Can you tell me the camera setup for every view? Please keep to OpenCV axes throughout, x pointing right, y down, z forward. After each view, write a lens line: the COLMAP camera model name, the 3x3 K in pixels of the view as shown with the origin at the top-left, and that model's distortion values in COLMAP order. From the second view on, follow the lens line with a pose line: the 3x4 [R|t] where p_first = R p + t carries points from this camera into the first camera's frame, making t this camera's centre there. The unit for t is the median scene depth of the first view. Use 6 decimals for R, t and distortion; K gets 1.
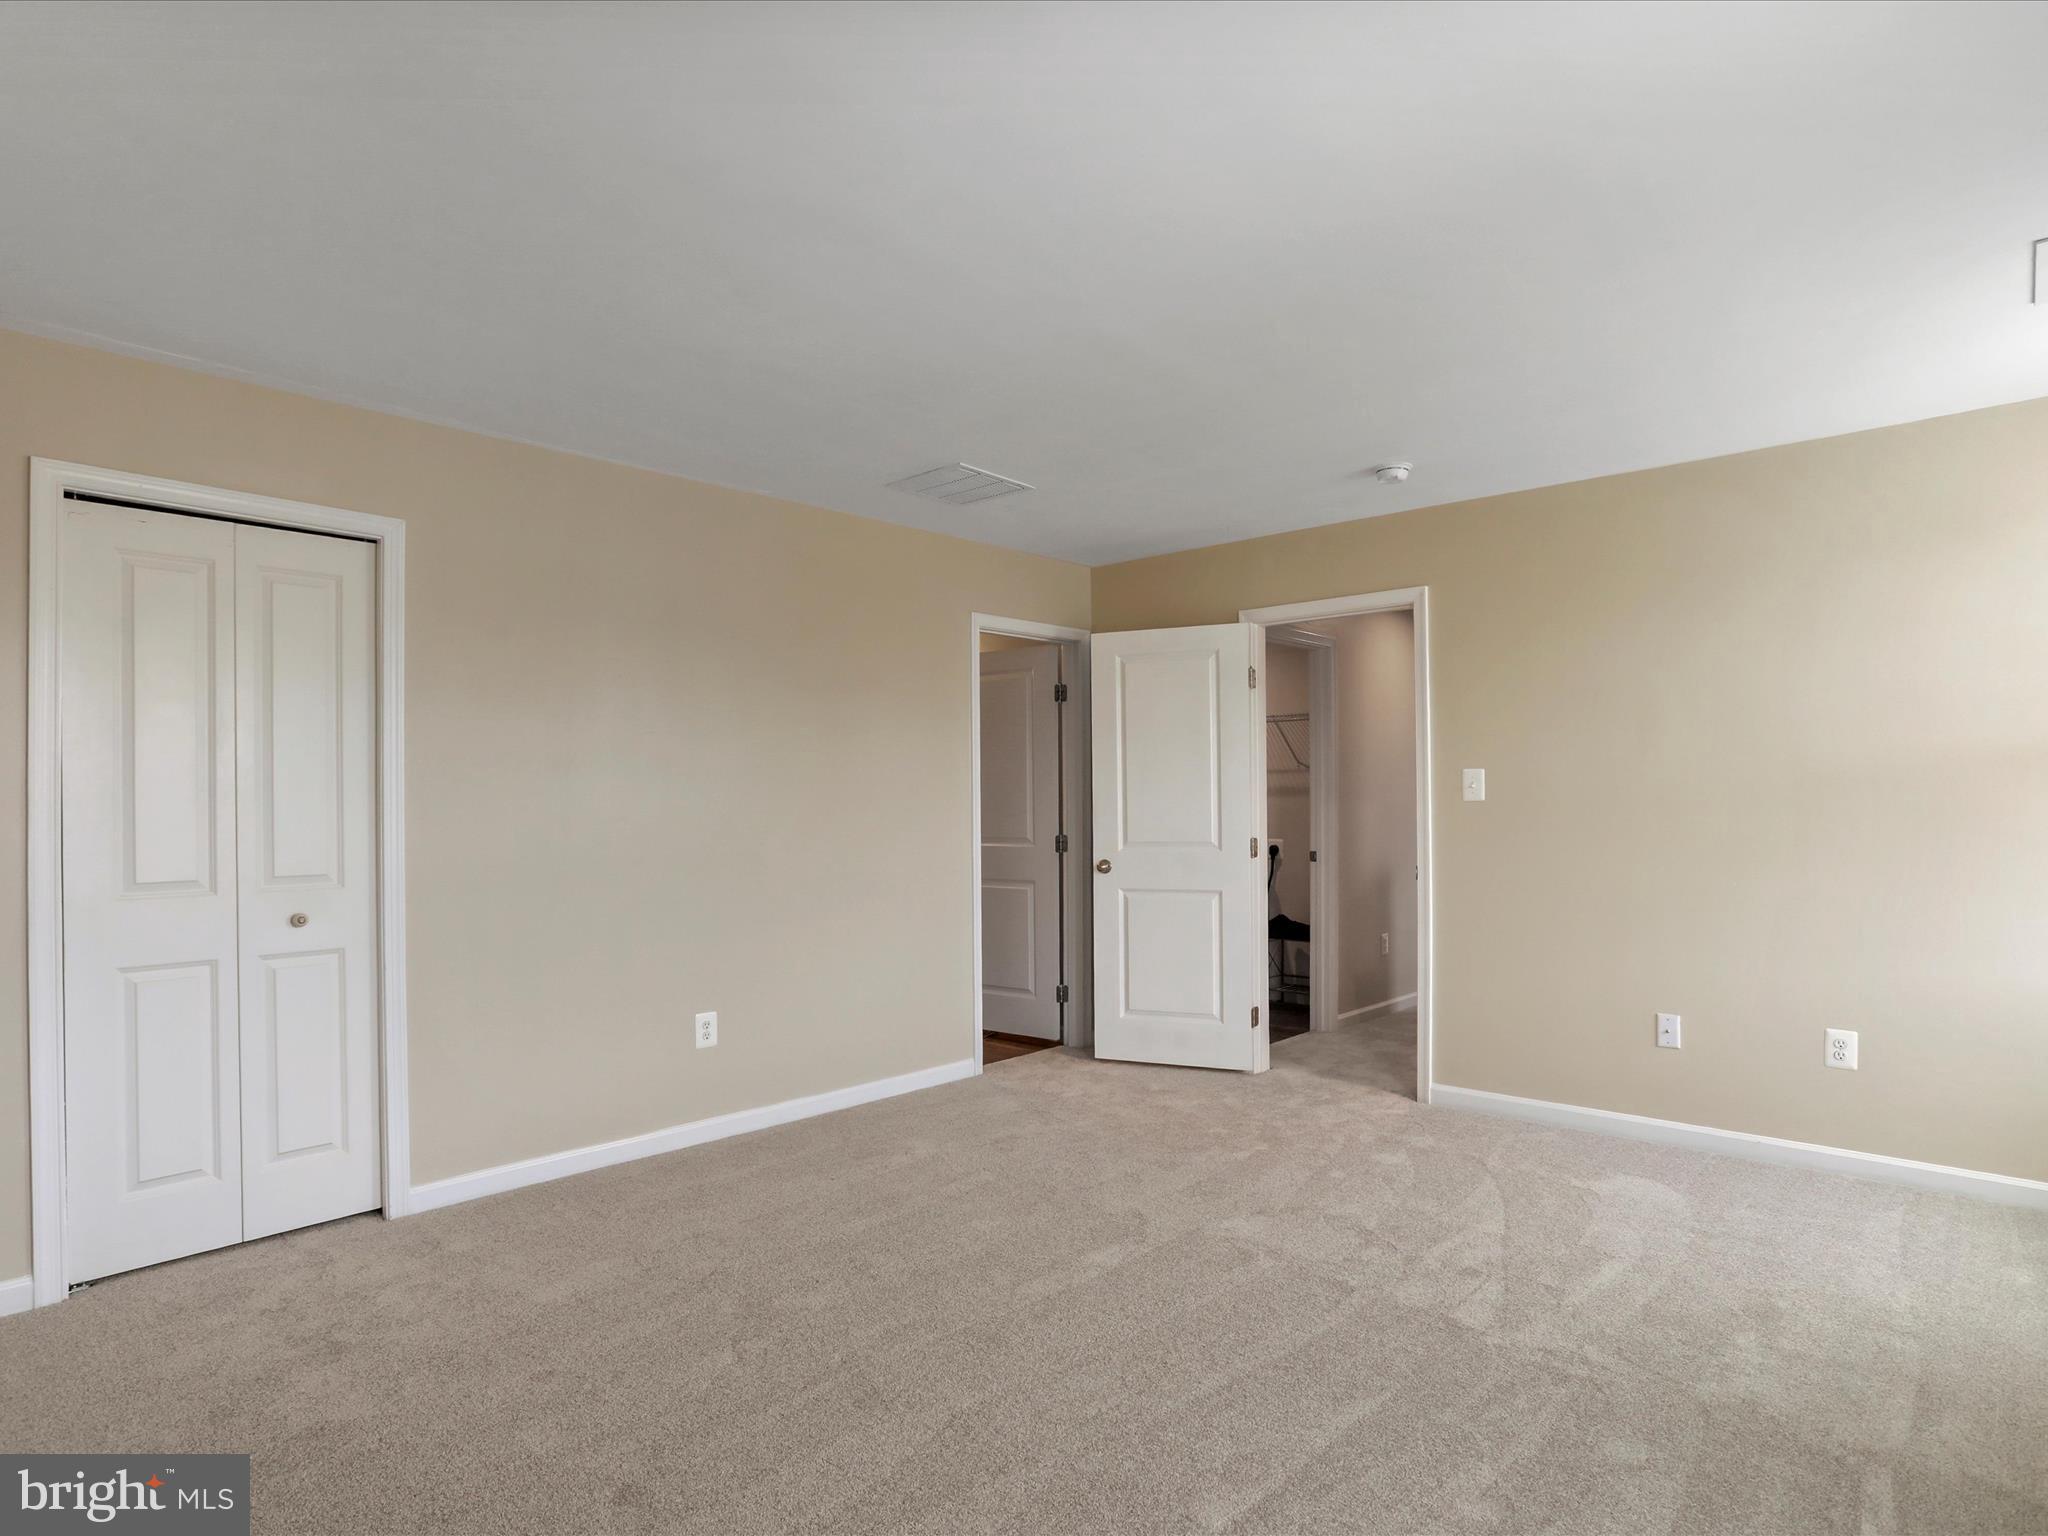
lens RADIAL K [[1123.2, 0, 1027.0], [0, 1123.2, 790.7], [0, 0, 1]] dist [-0.062681, 0.024129]
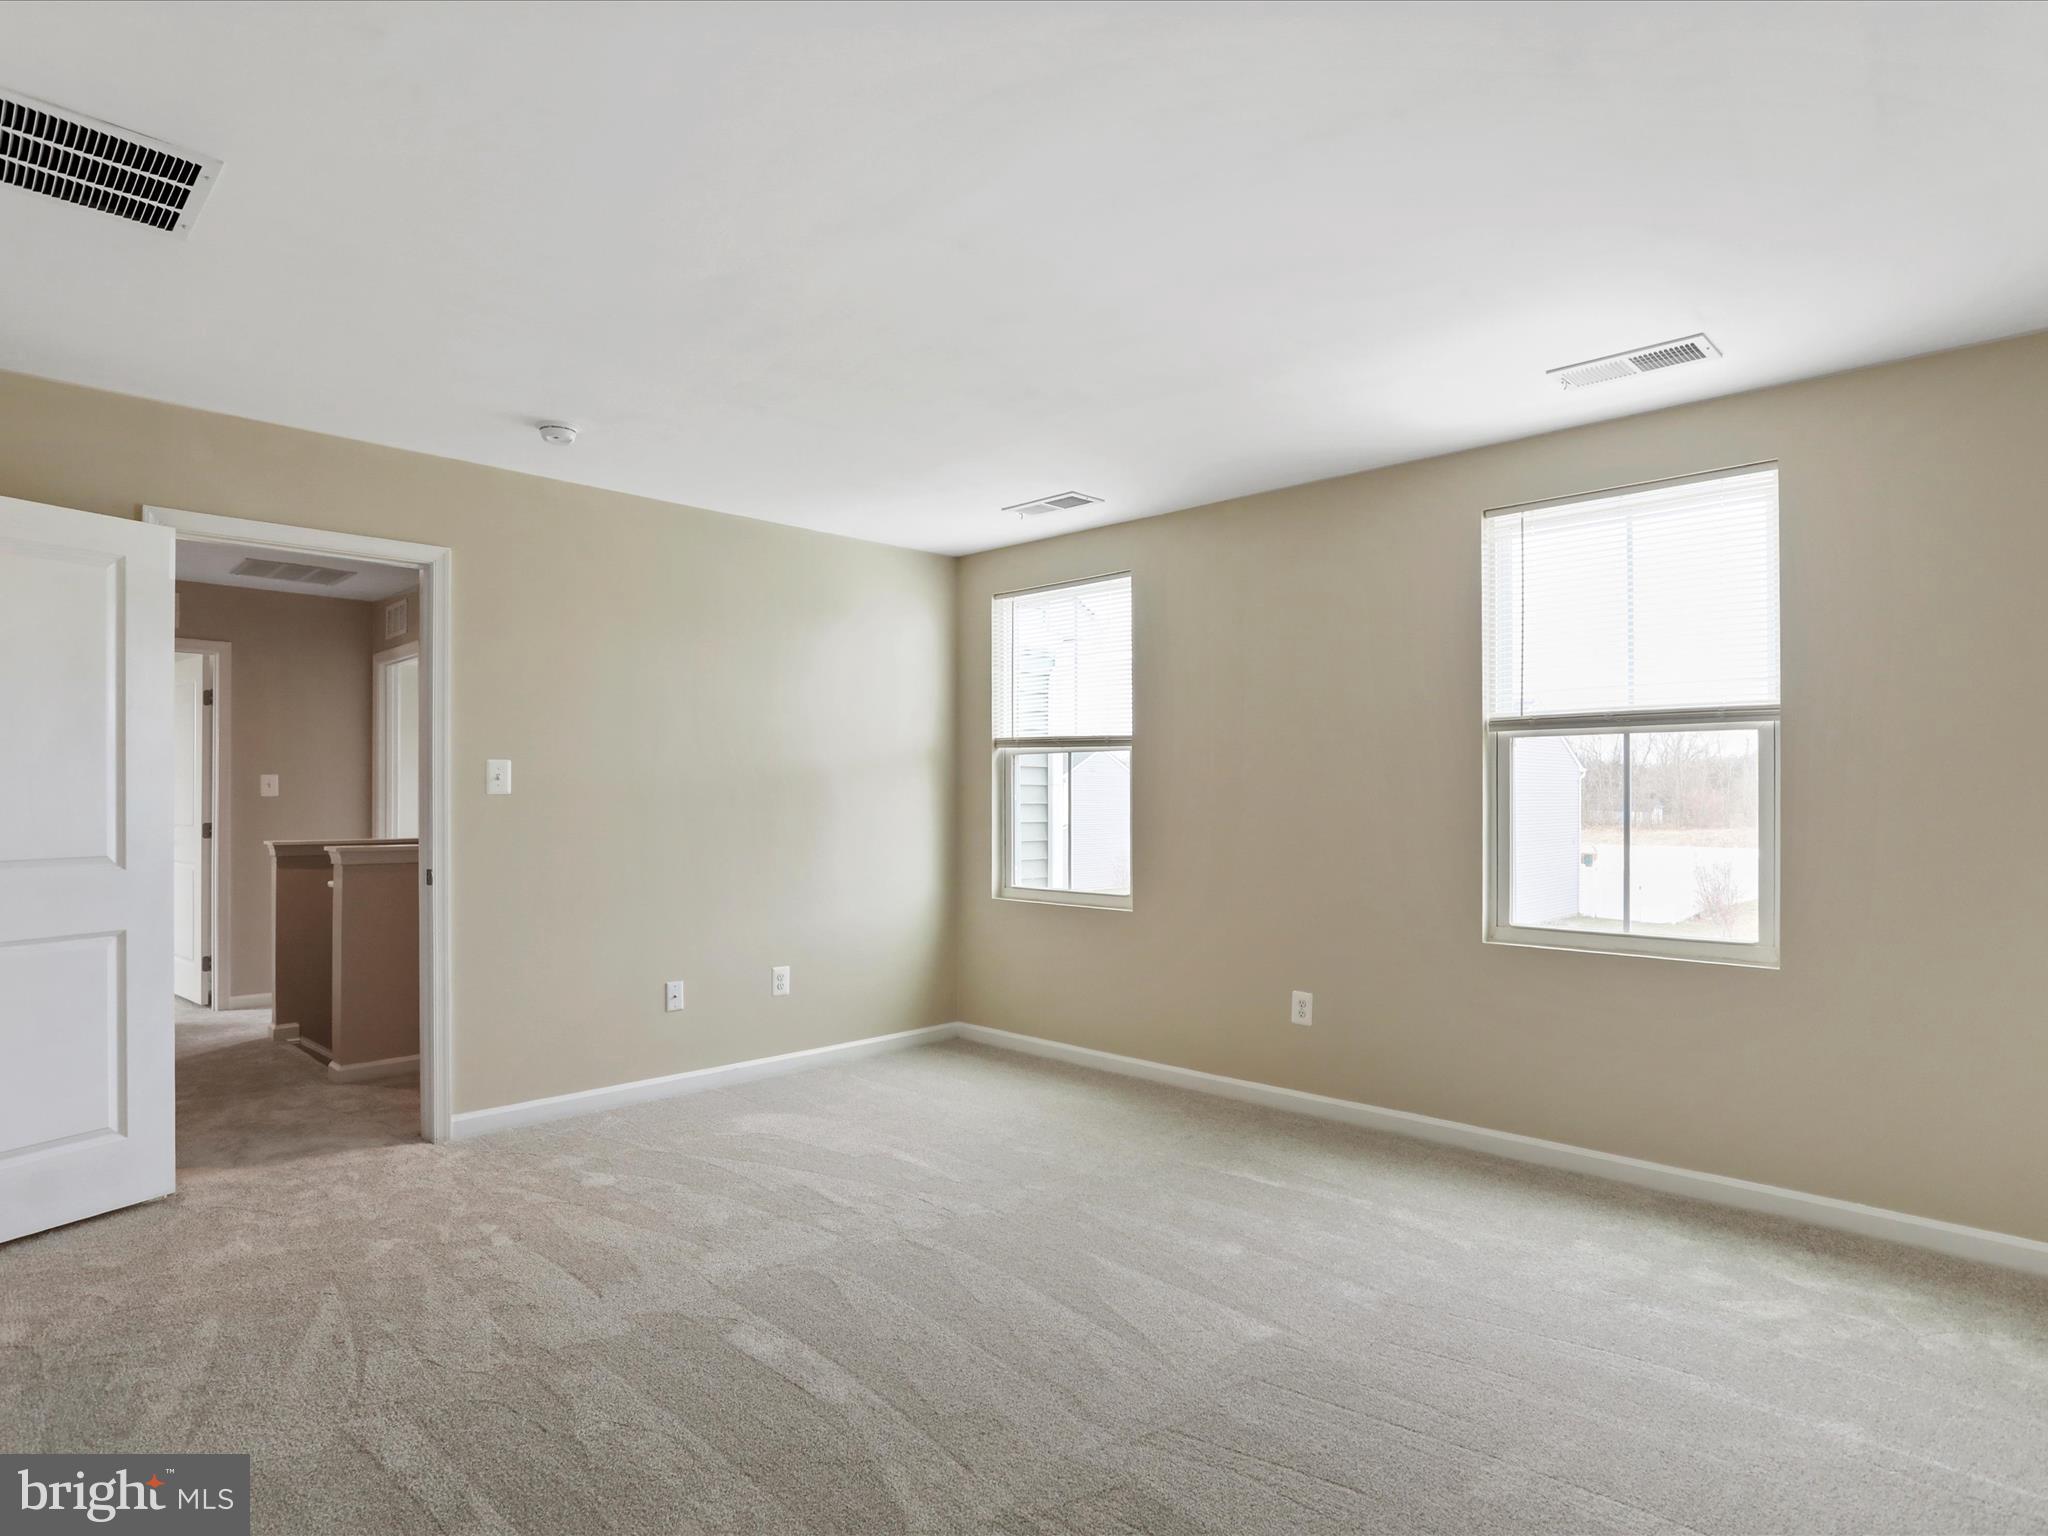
lens RADIAL K [[1123.2, 0, 1027.0], [0, 1123.2, 790.7], [0, 0, 1]] dist [-0.062681, 0.024129]
pose [[0.029259, 0.010227, 0.999520, -0.565939], [-0.010595, 0.999895, -0.009920, 0.011957], [-0.999516, -0.010299, 0.029365, 0.597600]]
